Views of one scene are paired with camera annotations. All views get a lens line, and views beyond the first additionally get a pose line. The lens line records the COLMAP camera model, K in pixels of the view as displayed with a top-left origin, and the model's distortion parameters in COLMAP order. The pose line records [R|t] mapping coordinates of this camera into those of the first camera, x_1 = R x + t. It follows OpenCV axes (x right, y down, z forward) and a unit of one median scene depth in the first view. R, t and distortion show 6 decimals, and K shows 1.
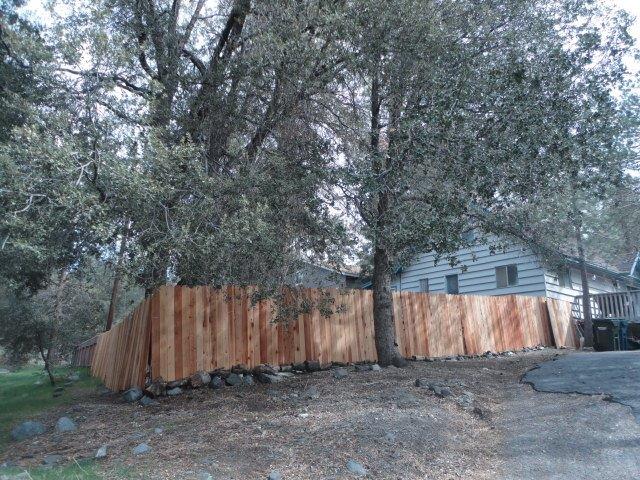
lens RADIAL K [[470.6, 0, 322.8], [0, 470.6, 241.0], [0, 0, 1]] dist [-0.020914, 0.030639]
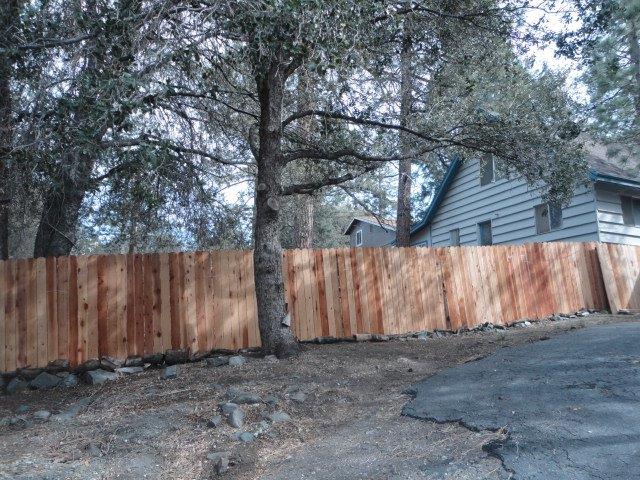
lens RADIAL K [[470.6, 0, 318.7], [0, 470.6, 239.3], [0, 0, 1]] dist [-0.020914, 0.030639]
pose [[0.969479, -0.069900, -0.234998, 0.285075], [0.087573, 0.993995, 0.065616, 0.039264], [0.229001, -0.084193, 0.969778, 0.258902]]
